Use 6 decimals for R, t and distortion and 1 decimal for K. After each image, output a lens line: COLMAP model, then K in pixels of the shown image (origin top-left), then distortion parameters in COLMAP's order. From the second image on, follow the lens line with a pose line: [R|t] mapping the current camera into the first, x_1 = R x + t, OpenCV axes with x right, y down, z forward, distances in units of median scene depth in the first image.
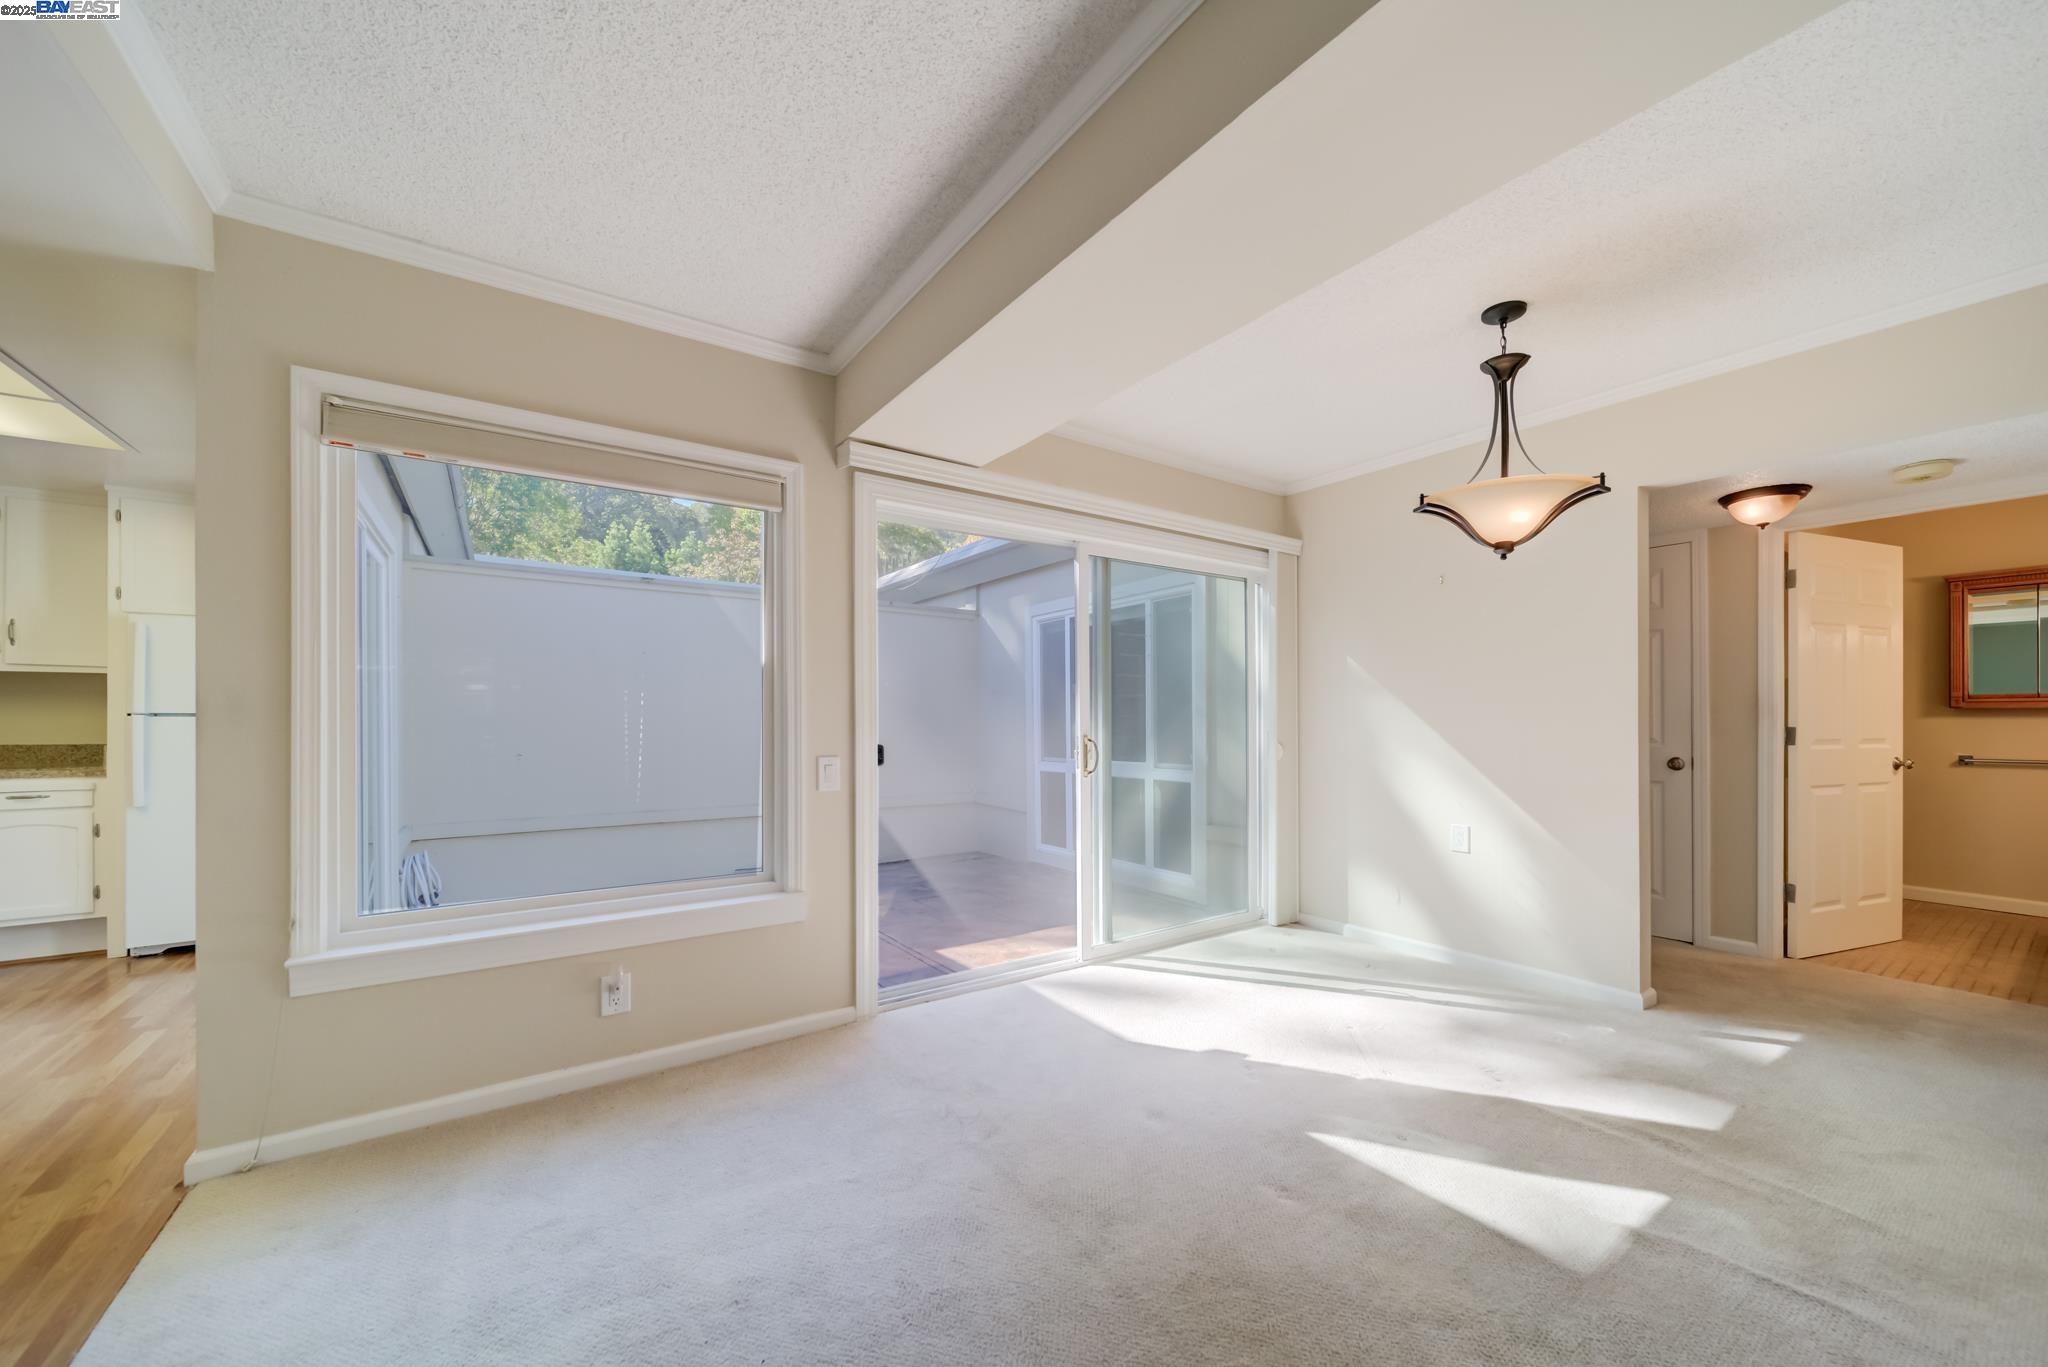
lens RADIAL K [[756.6, 0, 1054.3], [0, 756.6, 721.5], [0, 0, 1]] dist [-0.000272, -0.000035]
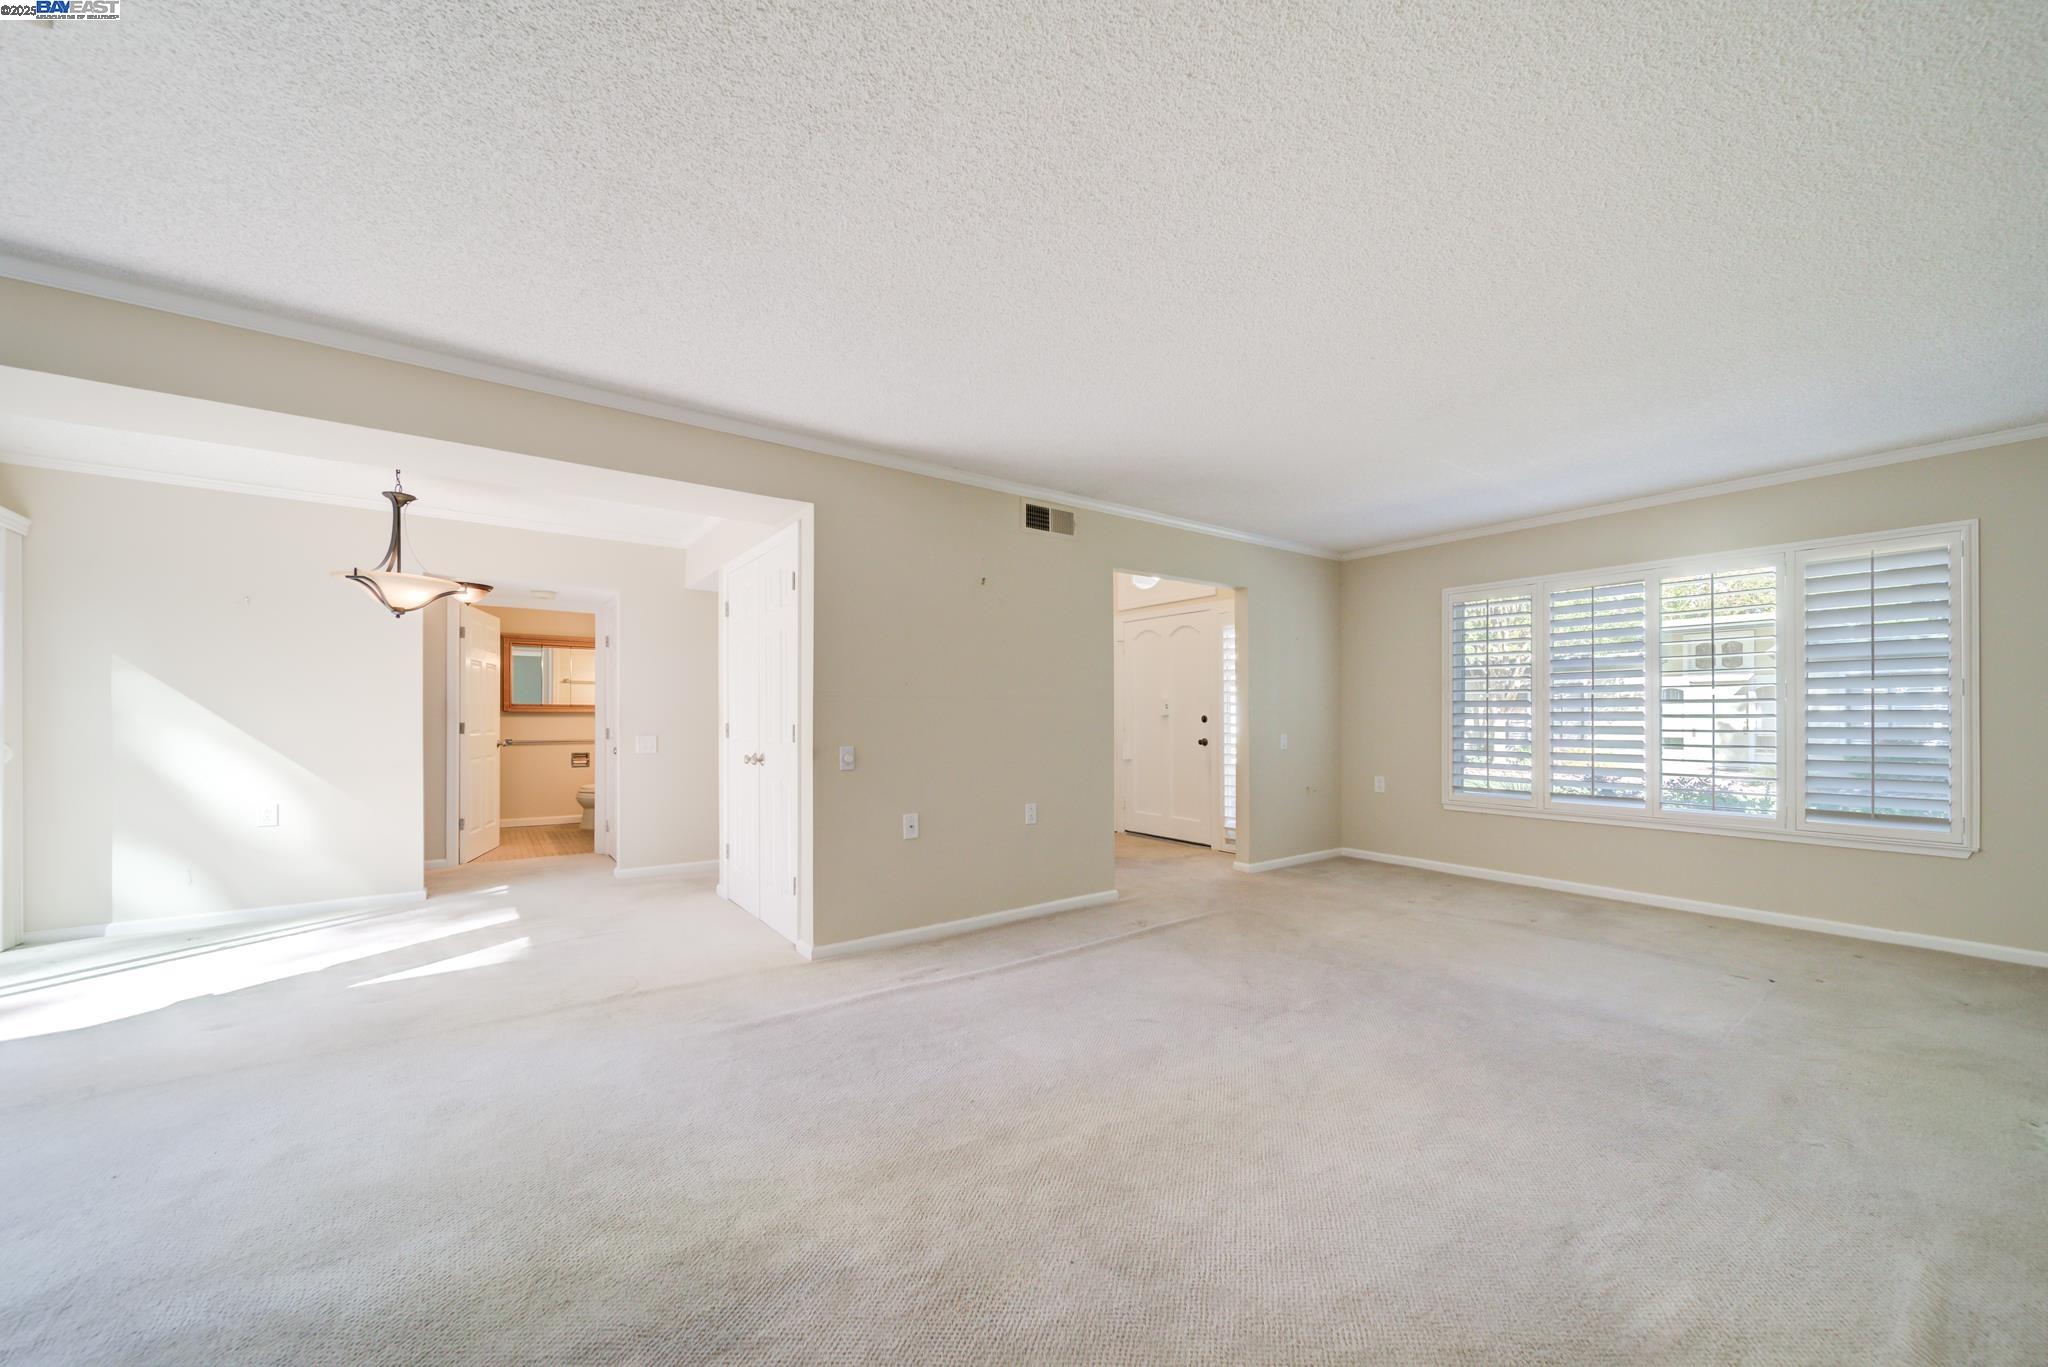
lens RADIAL K [[756.6, 0, 1054.3], [0, 756.6, 721.5], [0, 0, 1]] dist [-0.000272, -0.000035]
pose [[-0.039764, -0.002756, 0.999205, -0.938859], [0.000211, 0.999996, 0.002766, 0.000015], [-0.999209, 0.000321, -0.039763, -0.284473]]
